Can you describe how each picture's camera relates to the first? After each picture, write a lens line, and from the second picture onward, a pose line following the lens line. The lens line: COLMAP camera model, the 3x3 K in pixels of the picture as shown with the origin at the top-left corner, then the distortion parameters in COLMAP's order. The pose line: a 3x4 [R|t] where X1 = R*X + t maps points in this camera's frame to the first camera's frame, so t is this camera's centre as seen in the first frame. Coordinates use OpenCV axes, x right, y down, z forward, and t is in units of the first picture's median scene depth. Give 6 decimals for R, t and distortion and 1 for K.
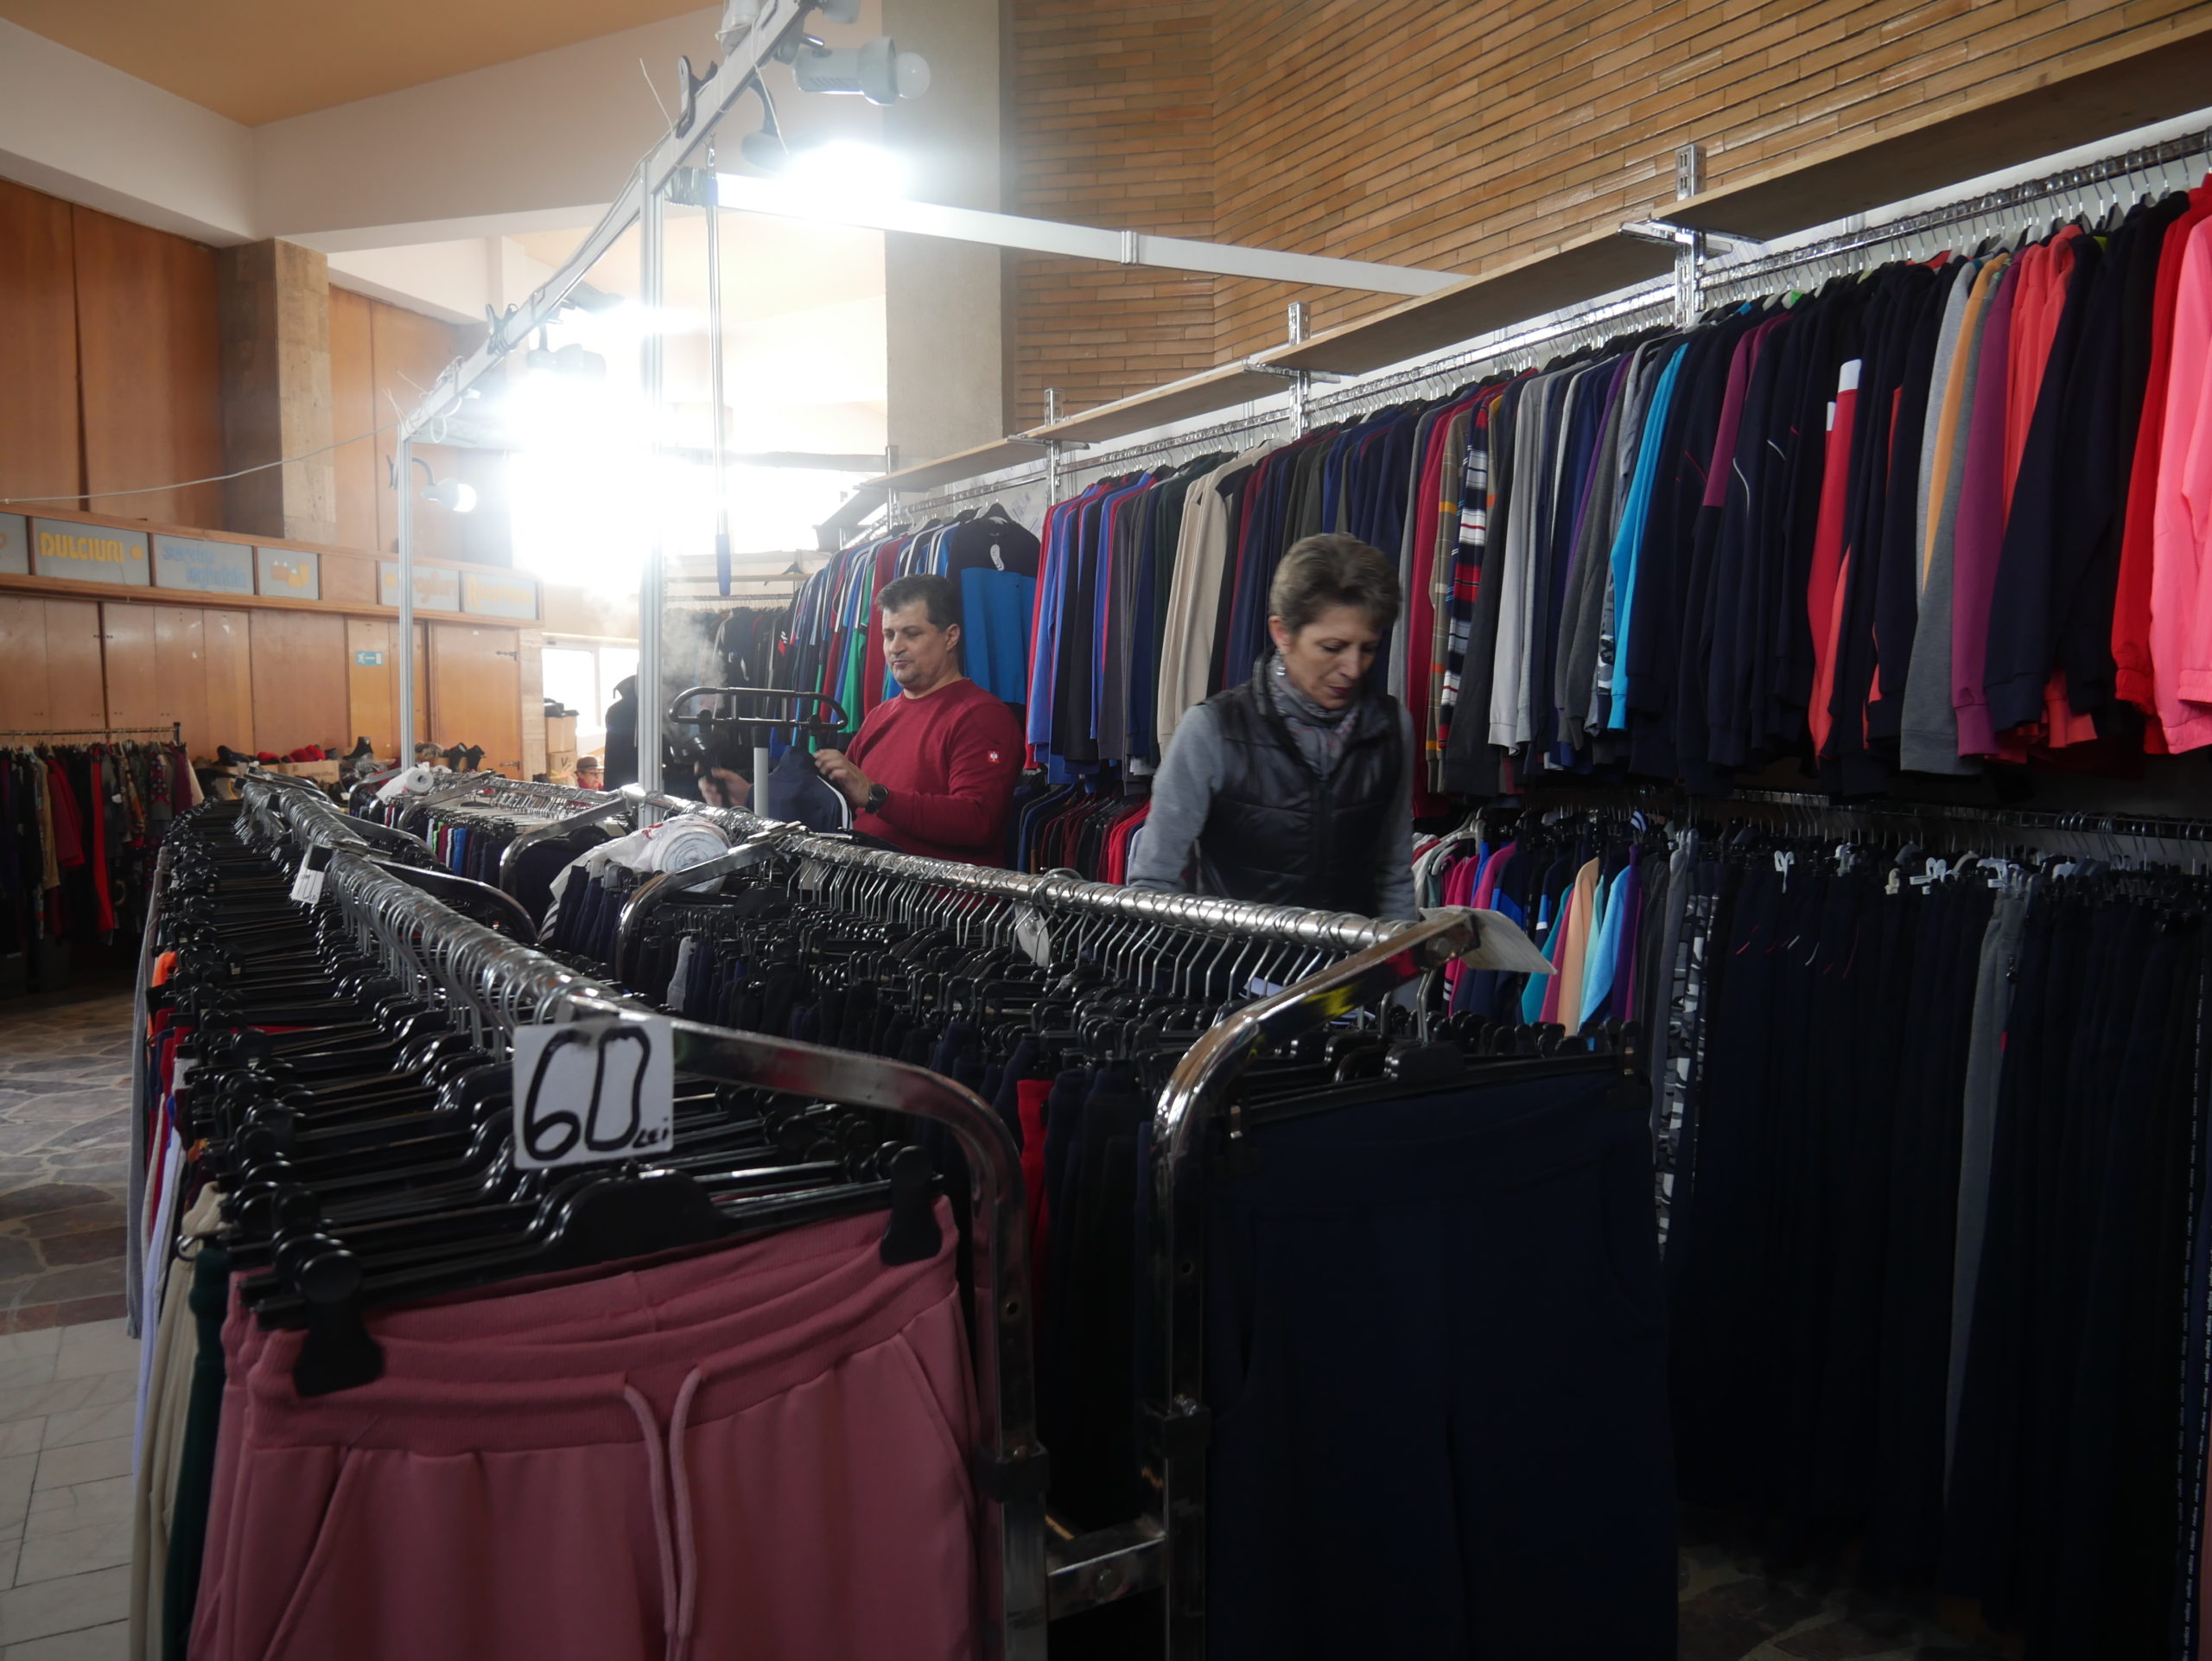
lens RADIAL K [[1665.8, 0, 1102.9], [0, 1665.8, 826.0], [0, 0, 1]] dist [-0.046600, 0.022138]
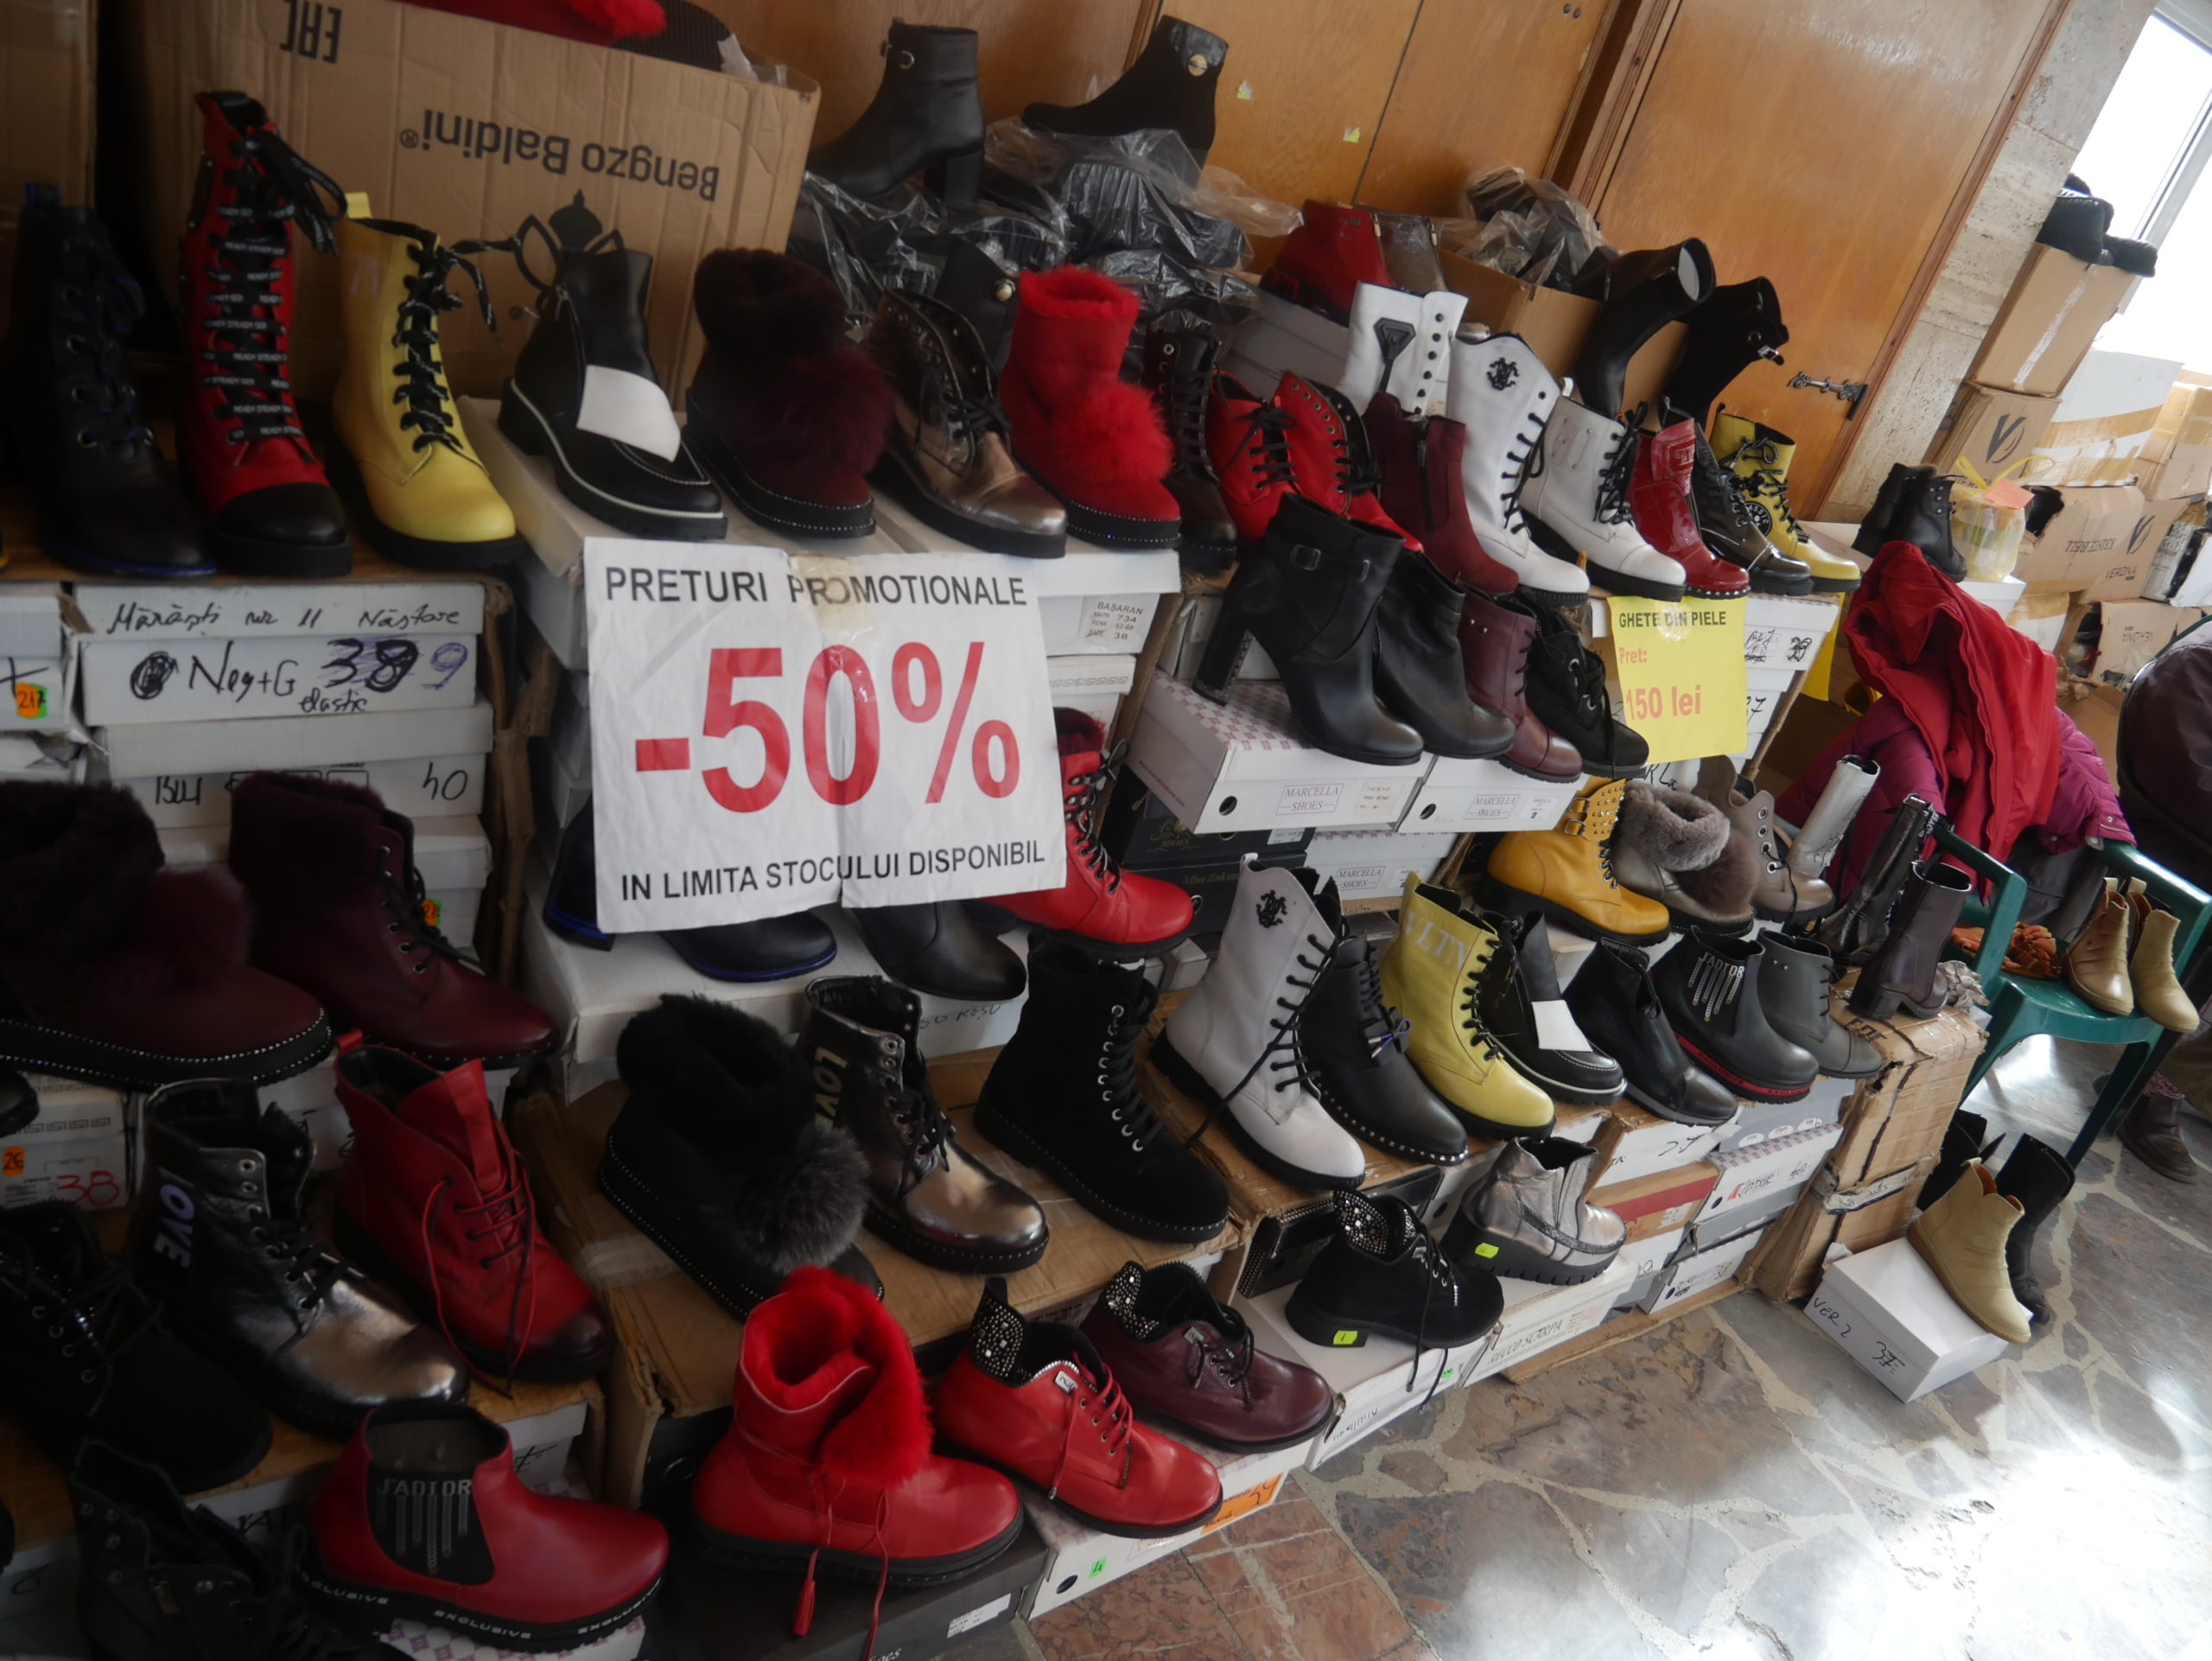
lens RADIAL K [[1665.8, 0, 1128.4], [0, 1665.8, 847.7], [0, 0, 1]] dist [-0.046600, 0.022138]
pose [[0.739219, 0.487867, -0.464264, -0.362737], [-0.327173, 0.862701, 0.385622, -0.048150], [0.588653, -0.133165, 0.797342, 0.925396]]
